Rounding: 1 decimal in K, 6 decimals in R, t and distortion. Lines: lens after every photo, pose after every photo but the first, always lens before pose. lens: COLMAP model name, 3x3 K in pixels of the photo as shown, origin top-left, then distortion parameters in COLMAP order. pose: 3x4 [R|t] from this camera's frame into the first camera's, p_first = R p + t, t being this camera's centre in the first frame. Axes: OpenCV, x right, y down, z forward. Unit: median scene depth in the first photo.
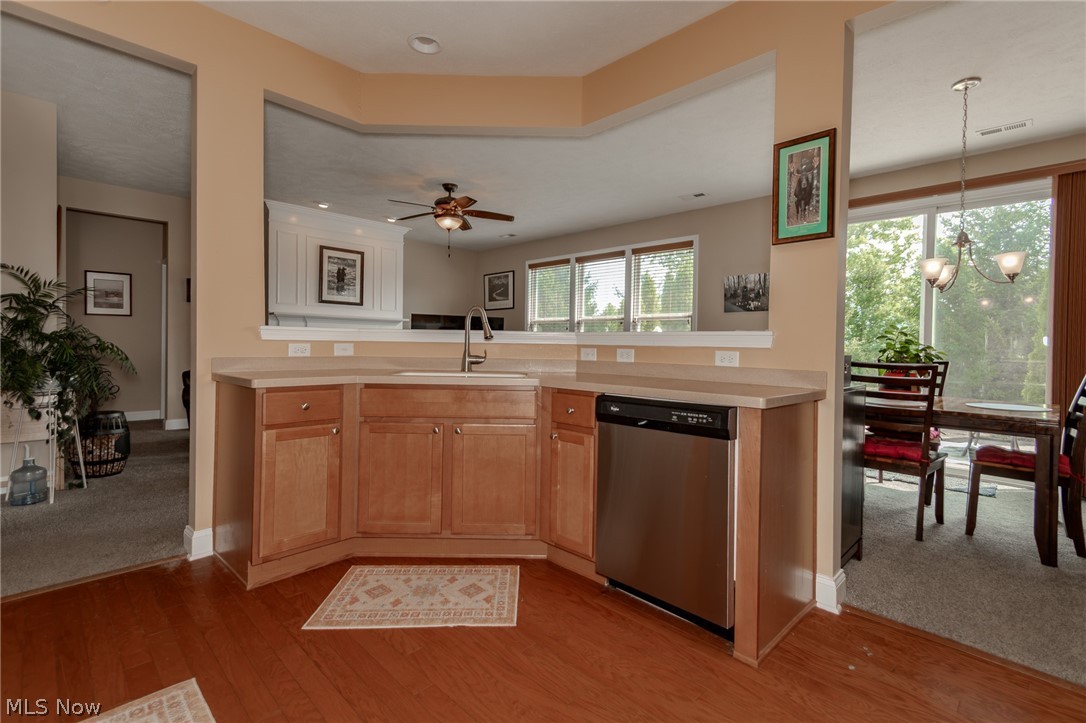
lens RADIAL K [[496.0, 0, 541.4], [0, 496.0, 347.7], [0, 0, 1]] dist [0.027356, -0.000158]
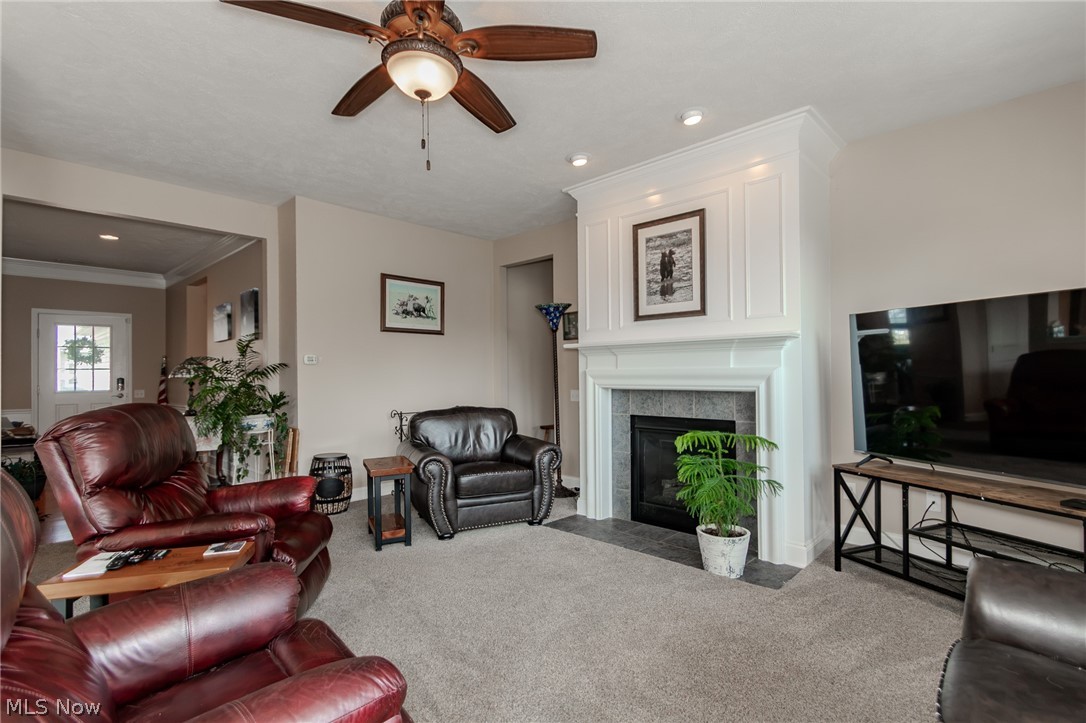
lens RADIAL K [[505.4, 0, 548.5], [0, 505.4, 367.6], [0, 0, 1]] dist [-0.001828, -0.000393]
pose [[0.033326, -0.027414, -0.999068, 0.155671], [0.000657, 0.999624, -0.027407, -0.018191], [0.999444, 0.000257, 0.033332, 0.885396]]
